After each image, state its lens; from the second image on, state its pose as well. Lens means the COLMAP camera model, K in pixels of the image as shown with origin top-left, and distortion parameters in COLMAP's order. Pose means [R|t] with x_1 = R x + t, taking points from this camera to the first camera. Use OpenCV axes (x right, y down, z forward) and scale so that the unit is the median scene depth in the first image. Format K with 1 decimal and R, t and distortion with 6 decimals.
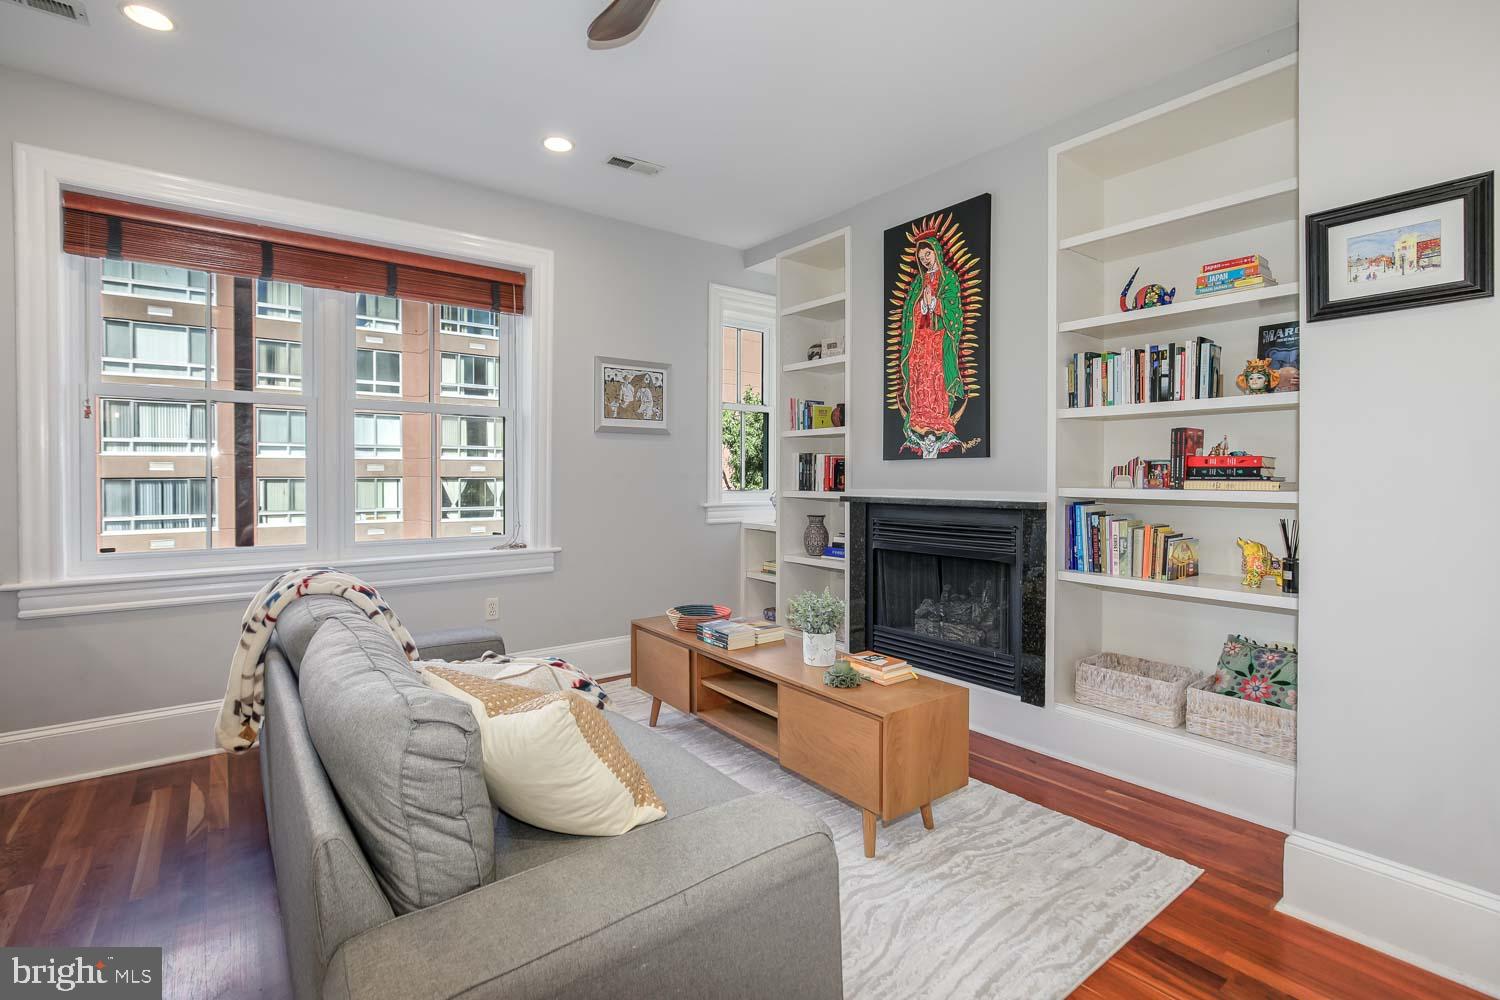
lens RADIAL K [[672.2, 0, 751.0], [0, 672.2, 482.6], [0, 0, 1]] dist [0.000414, 0.000113]
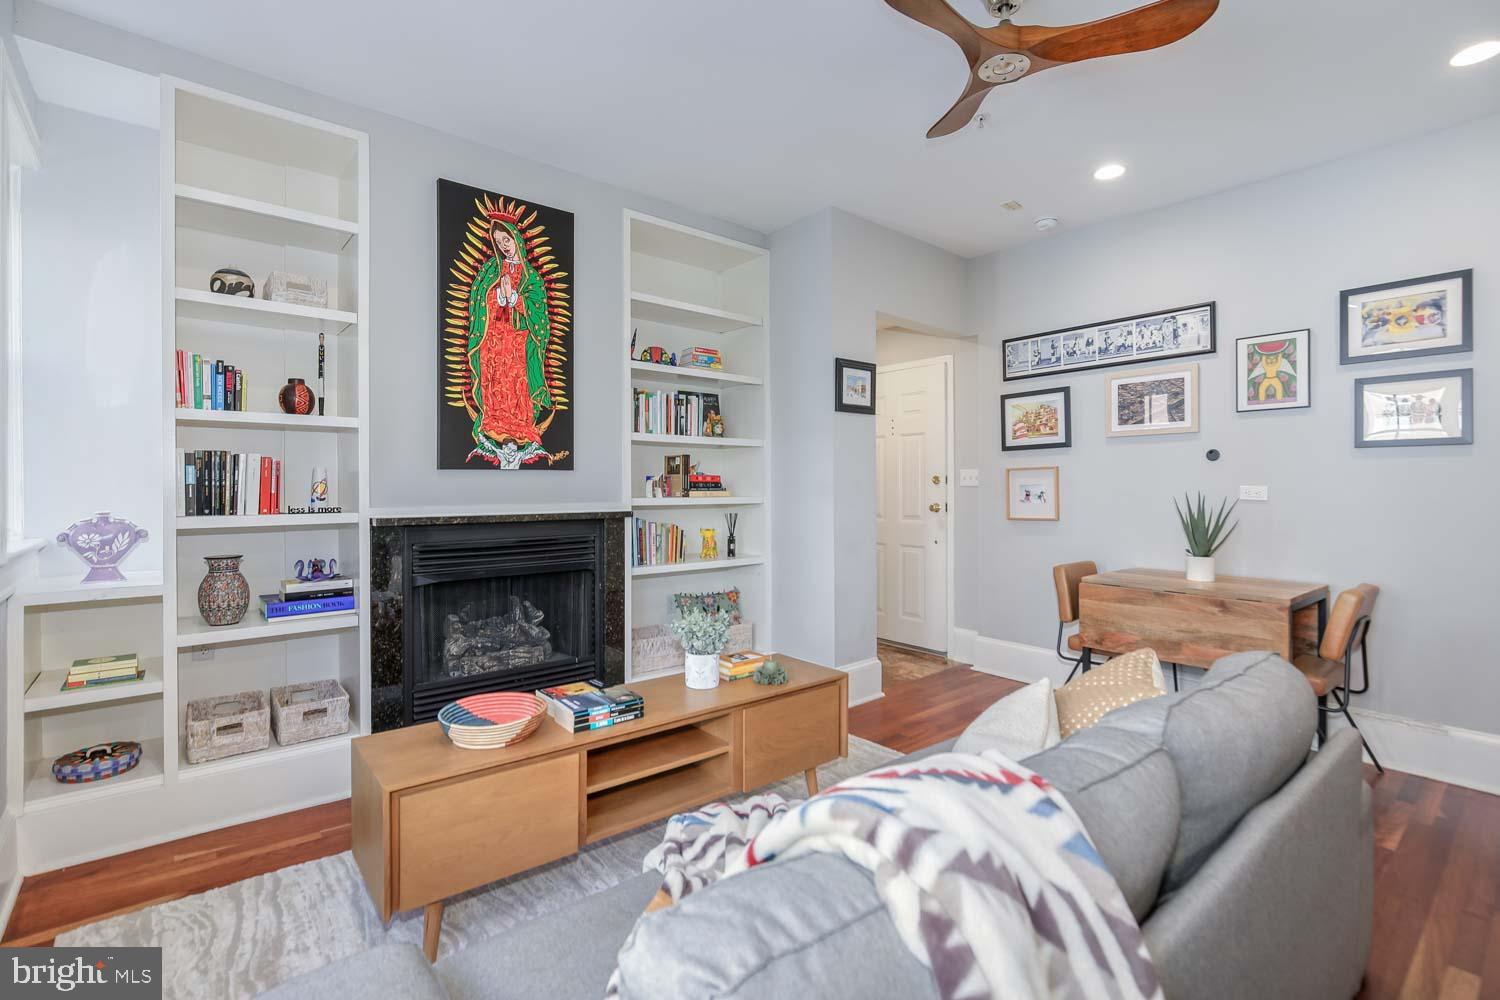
lens RADIAL K [[672.2, 0, 751.0], [0, 672.2, 482.6], [0, 0, 1]] dist [0.000414, 0.000113]
pose [[-0.011771, 0.001460, 0.999930, -0.652258], [0.009962, 0.999949, -0.001343, -0.014323], [-0.999881, 0.009946, -0.011785, 0.712435]]
